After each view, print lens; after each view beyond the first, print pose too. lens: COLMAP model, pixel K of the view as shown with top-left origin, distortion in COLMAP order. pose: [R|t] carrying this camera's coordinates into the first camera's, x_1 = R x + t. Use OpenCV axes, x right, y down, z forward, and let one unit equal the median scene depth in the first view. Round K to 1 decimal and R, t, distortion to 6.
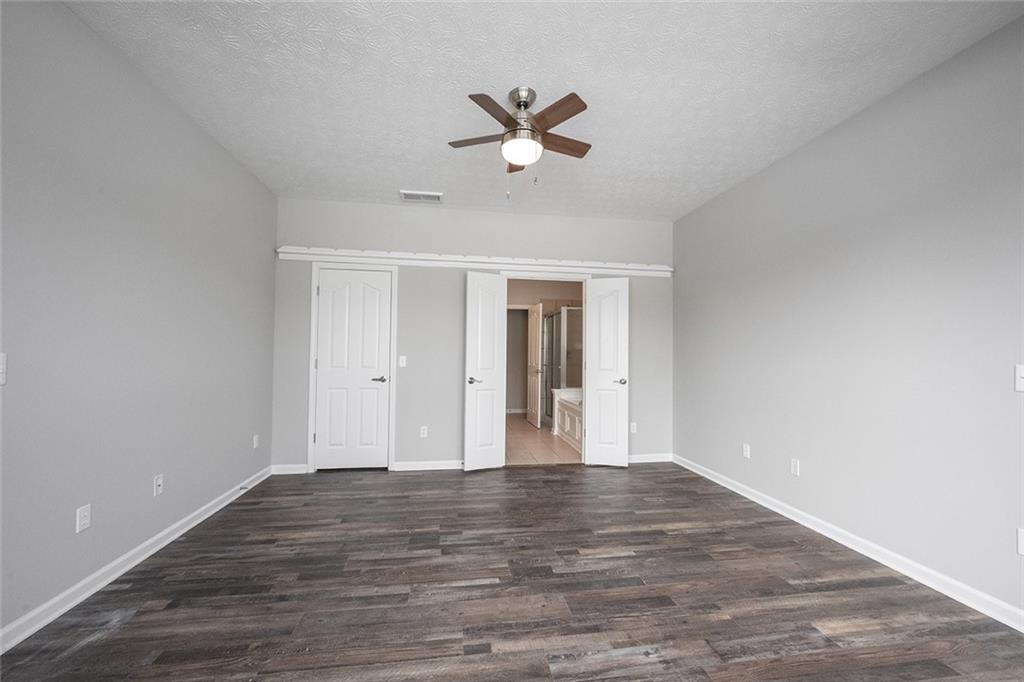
lens RADIAL K [[403.1, 0, 511.6], [0, 403.1, 339.8], [0, 0, 1]] dist [-0.000817, 0.000599]
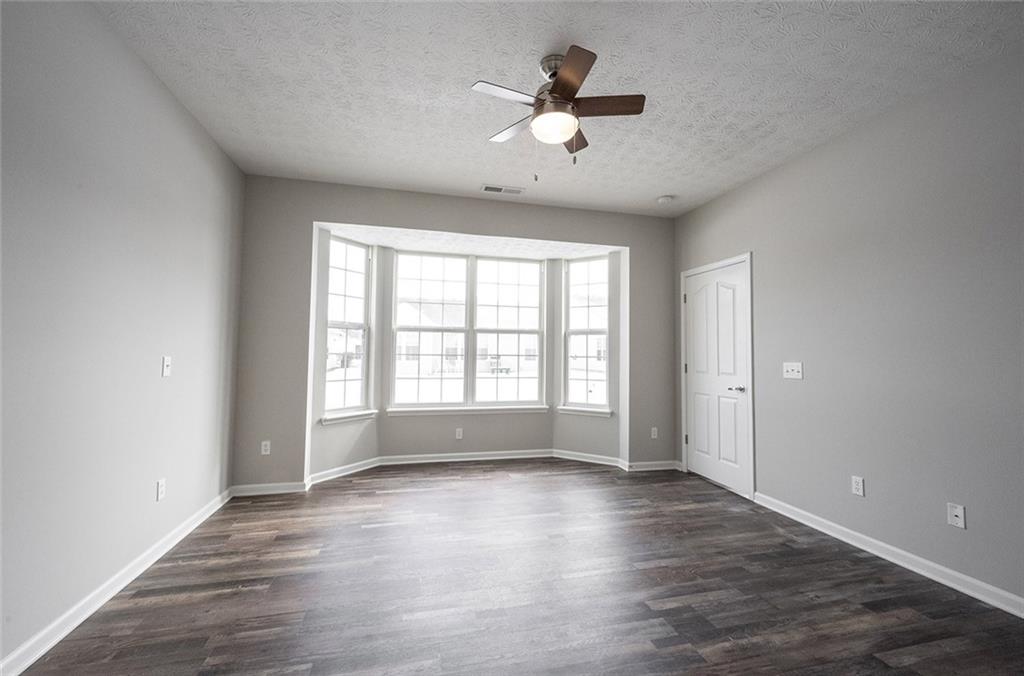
lens RADIAL K [[415.0, 0, 512.6], [0, 415.0, 337.2], [0, 0, 1]] dist [0.000145, 0.000013]
pose [[-0.994245, -0.027360, -0.103582, 0.185910], [-0.019016, 0.996556, -0.080708, 0.060767], [0.105433, -0.078274, -0.991341, 1.748386]]
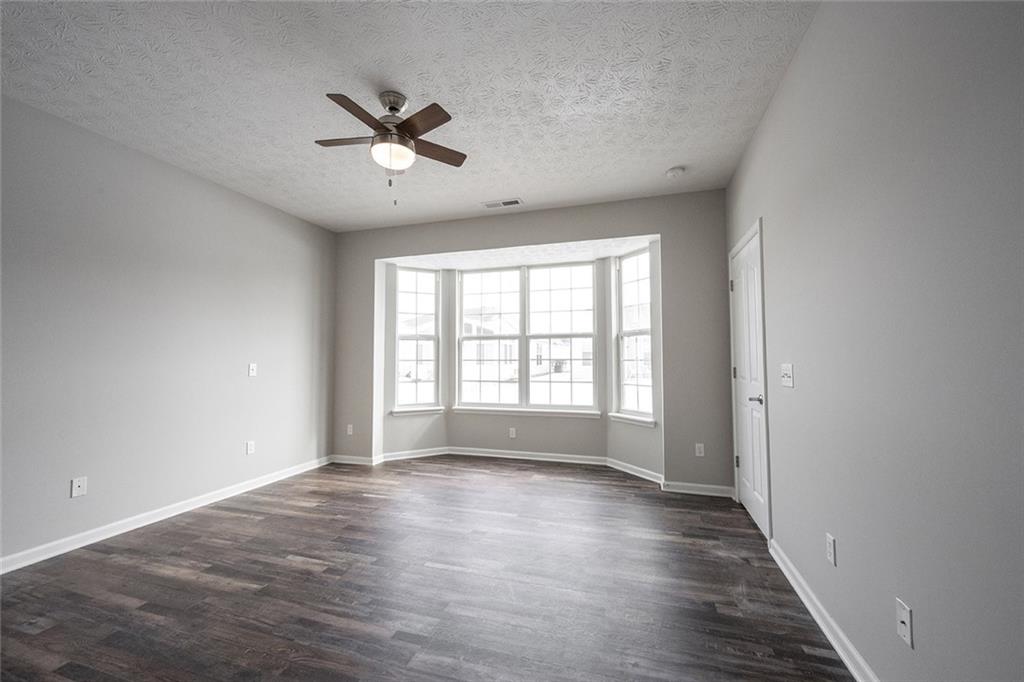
lens RADIAL K [[403.1, 0, 516.0], [0, 403.1, 342.6], [0, 0, 1]] dist [-0.000817, 0.000599]
pose [[-0.905169, 0.009396, 0.424949, -0.619391], [-0.022799, 0.997243, -0.070614, 0.048225], [-0.424441, -0.073606, -0.902459, 1.630704]]
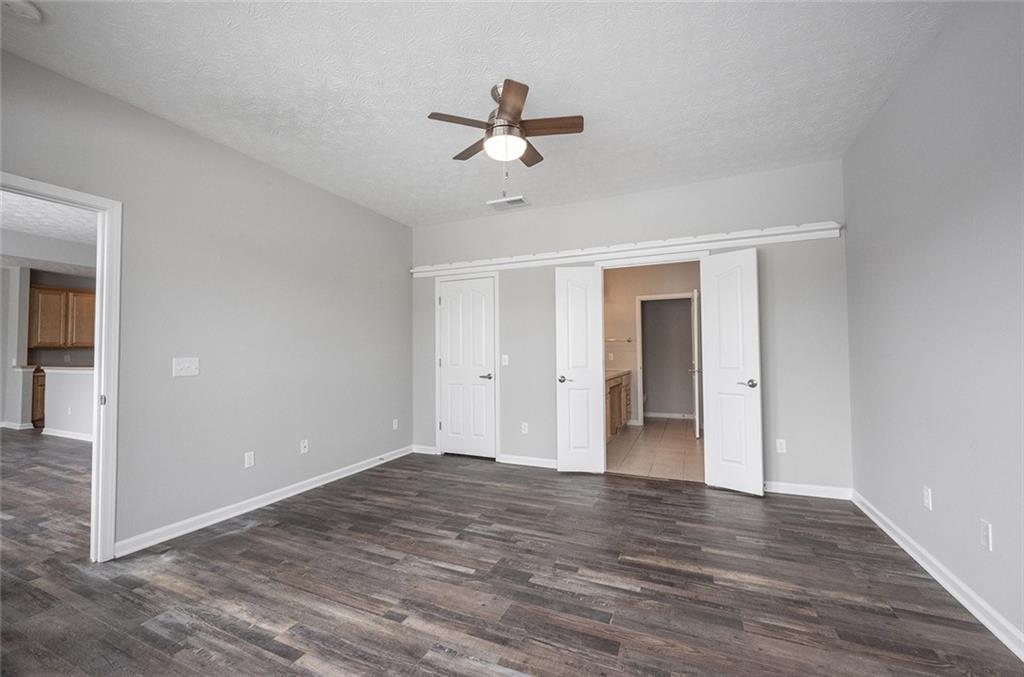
lens RADIAL K [[415.0, 0, 500.0], [0, 415.0, 334.9], [0, 0, 1]] dist [0.000145, 0.000013]
pose [[0.835183, -0.042739, -0.548309, 0.527417], [0.038515, 0.999073, -0.019208, 0.013324], [0.548622, -0.005076, 0.836055, 0.129152]]
